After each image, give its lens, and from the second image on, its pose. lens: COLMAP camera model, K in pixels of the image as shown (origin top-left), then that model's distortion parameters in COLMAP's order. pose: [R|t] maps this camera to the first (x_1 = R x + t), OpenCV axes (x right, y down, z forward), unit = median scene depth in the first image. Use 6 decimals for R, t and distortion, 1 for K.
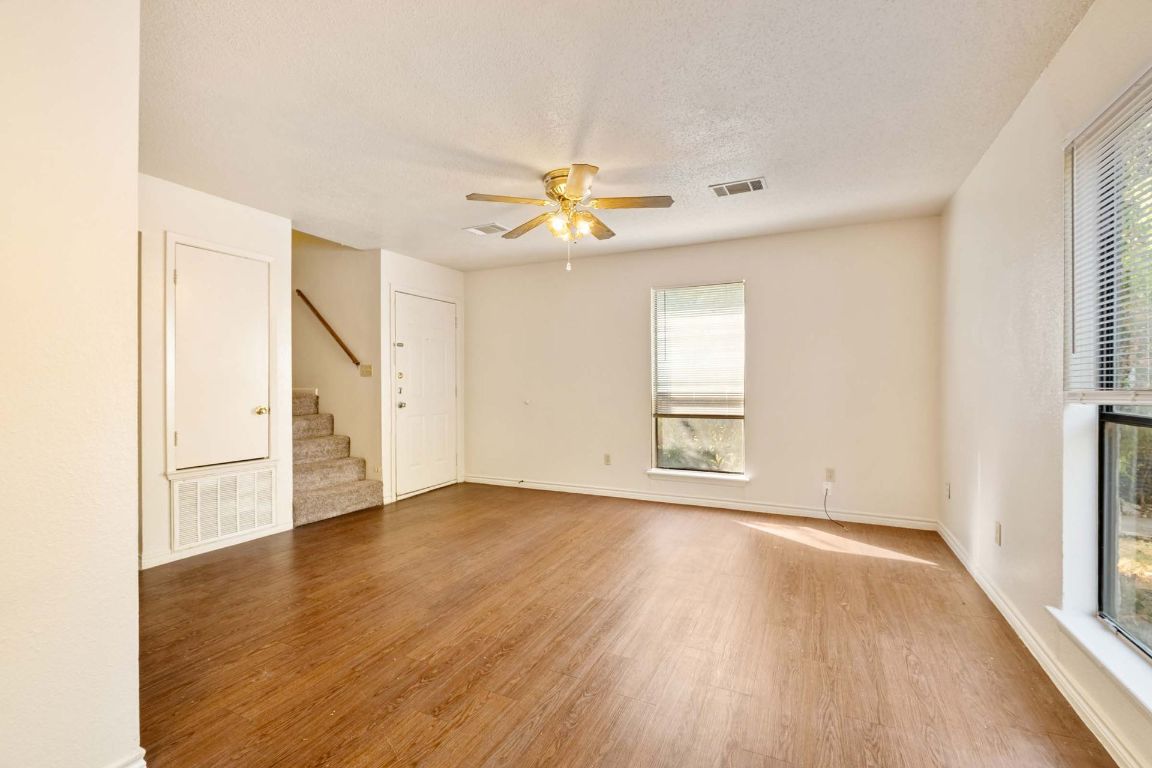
lens RADIAL K [[495.1, 0, 576.0], [0, 495.1, 384.0], [0, 0, 1]] dist [-0.001146, -0.000122]
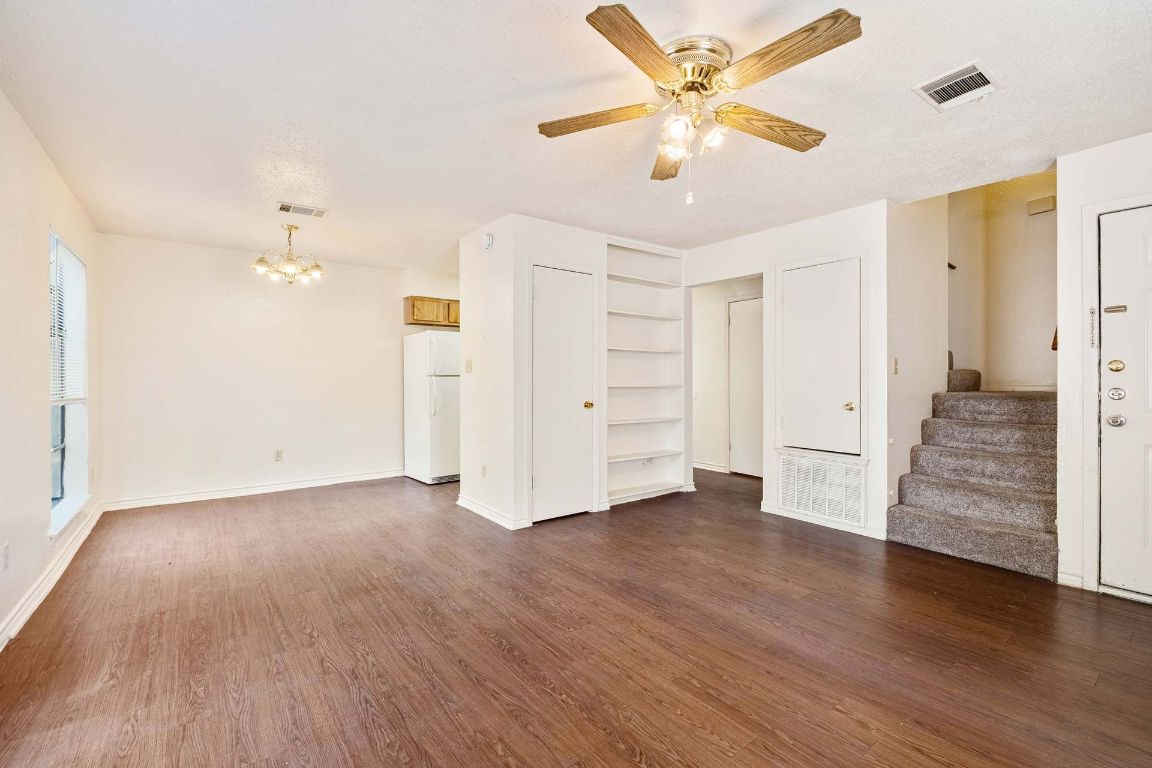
lens RADIAL K [[504.5, 0, 589.9], [0, 504.5, 375.3], [0, 0, 1]] dist [-0.000512, -0.000213]
pose [[-0.440814, -0.004203, -0.897589, 0.565889], [-0.000191, 0.999989, -0.004589, -0.005872], [0.897598, -0.001852, -0.440810, 1.056675]]
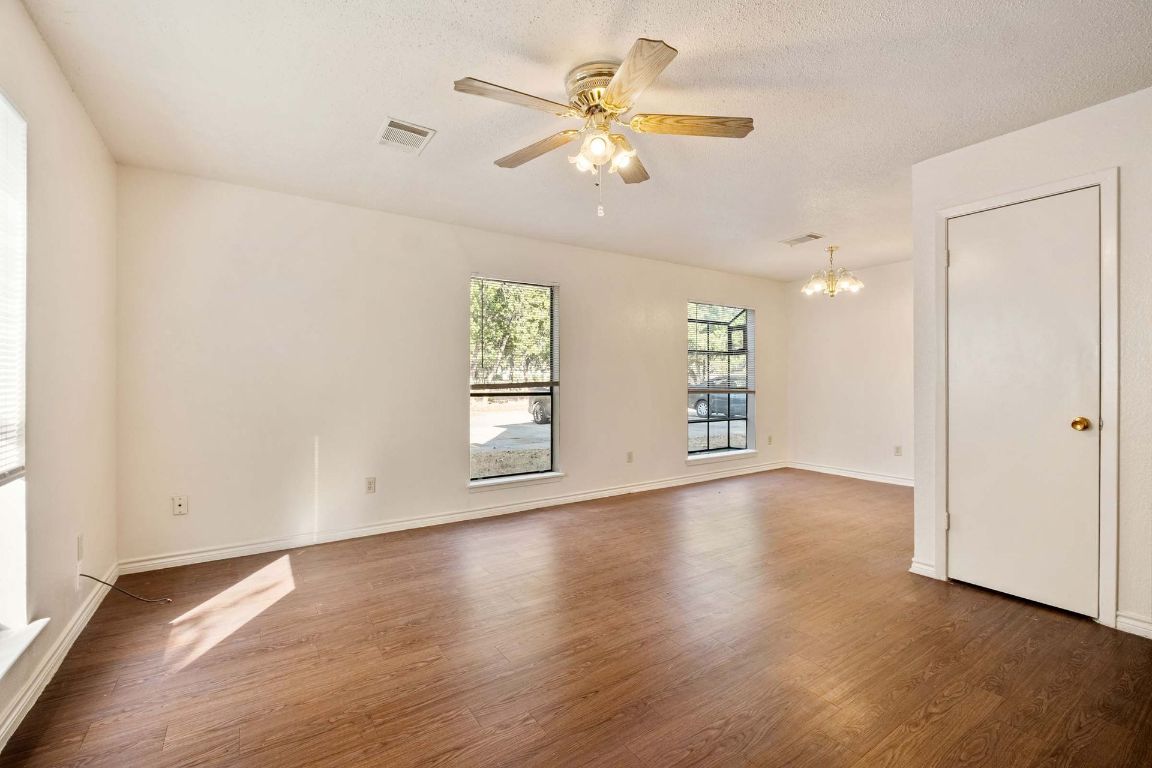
lens RADIAL K [[495.1, 0, 576.0], [0, 495.1, 384.0], [0, 0, 1]] dist [-0.001146, -0.000122]
pose [[-0.860585, -0.001553, 0.509304, -0.302460], [0.000889, 0.999989, 0.004551, -0.001284], [-0.509306, 0.004369, -0.860575, 1.455235]]
